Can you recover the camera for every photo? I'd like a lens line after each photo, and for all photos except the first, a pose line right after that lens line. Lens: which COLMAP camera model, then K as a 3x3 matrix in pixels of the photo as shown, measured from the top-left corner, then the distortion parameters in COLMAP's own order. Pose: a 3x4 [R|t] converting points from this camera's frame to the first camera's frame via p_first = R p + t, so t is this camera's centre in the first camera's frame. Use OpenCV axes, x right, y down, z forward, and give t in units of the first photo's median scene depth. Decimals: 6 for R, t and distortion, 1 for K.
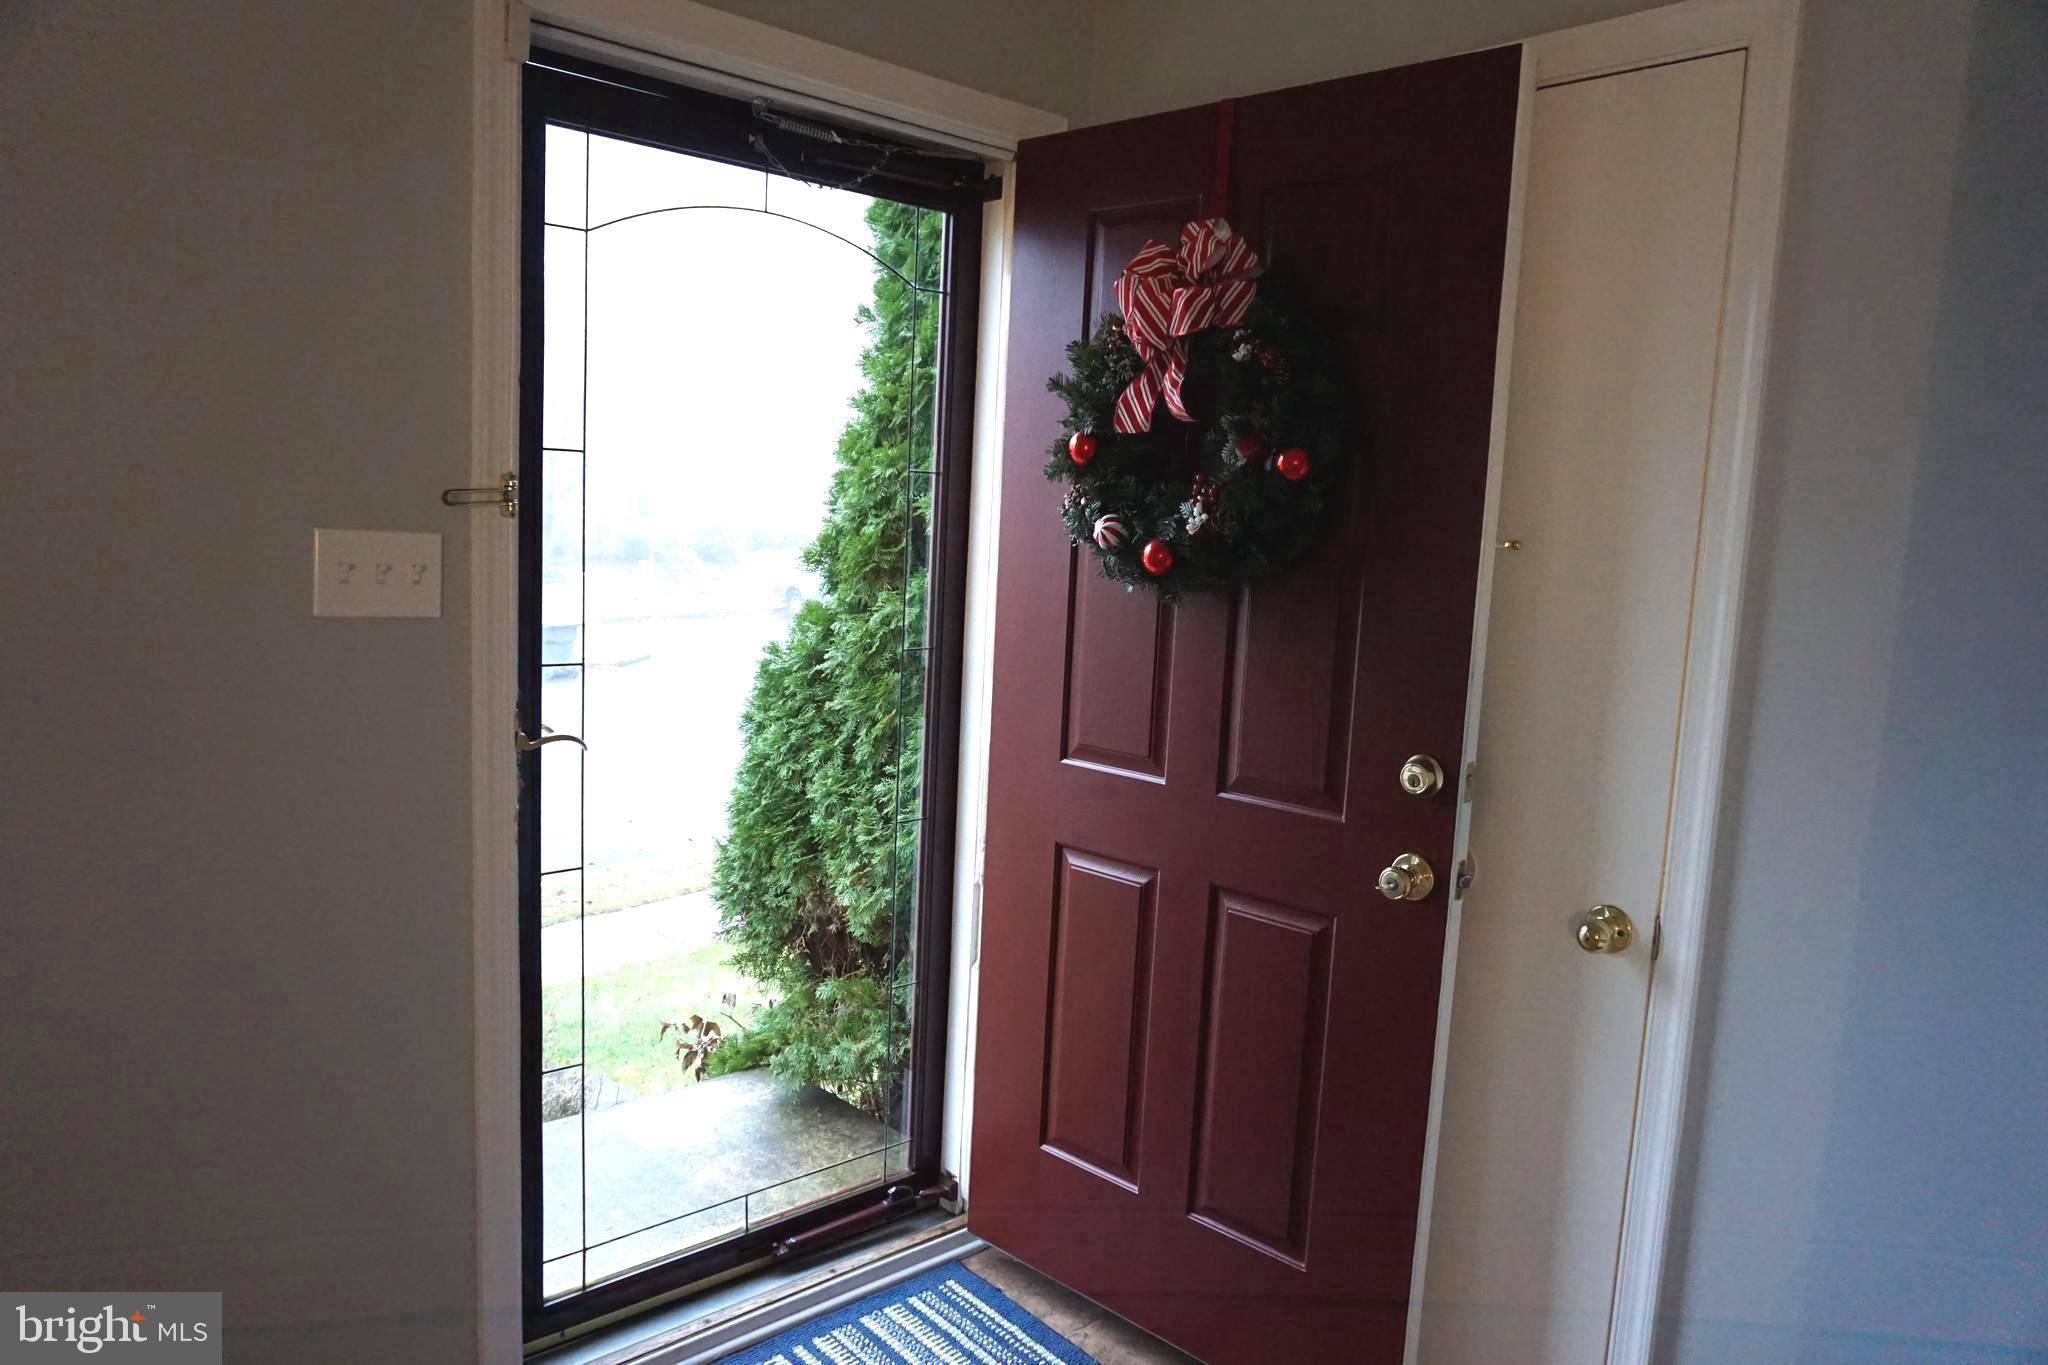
lens RADIAL K [[1378.1, 0, 1027.5], [0, 1378.1, 689.2], [0, 0, 1]] dist [-0.054046, 0.042831]
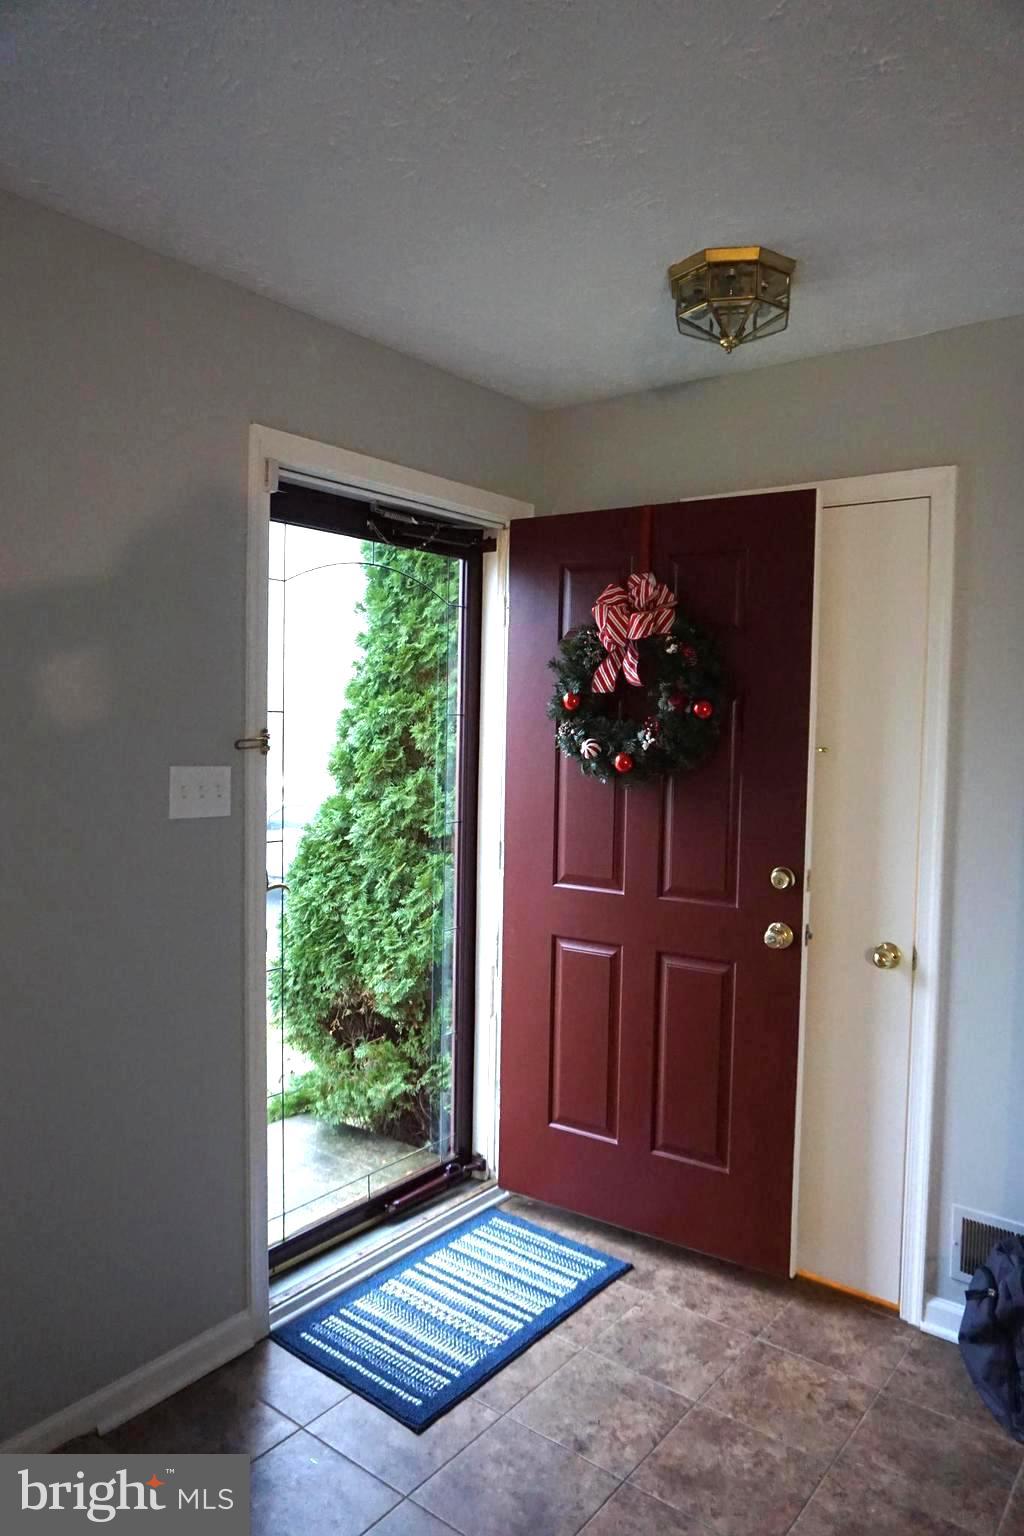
lens RADIAL K [[1033.6, 0, 512.0], [0, 1033.6, 768.0], [0, 0, 1]] dist [-0.054046, 0.042831]
pose [[0.984030, -0.038475, 0.173792, -0.211844], [0.051687, 0.996054, -0.072143, -0.001766], [-0.170331, 0.079974, 0.982136, -0.204571]]
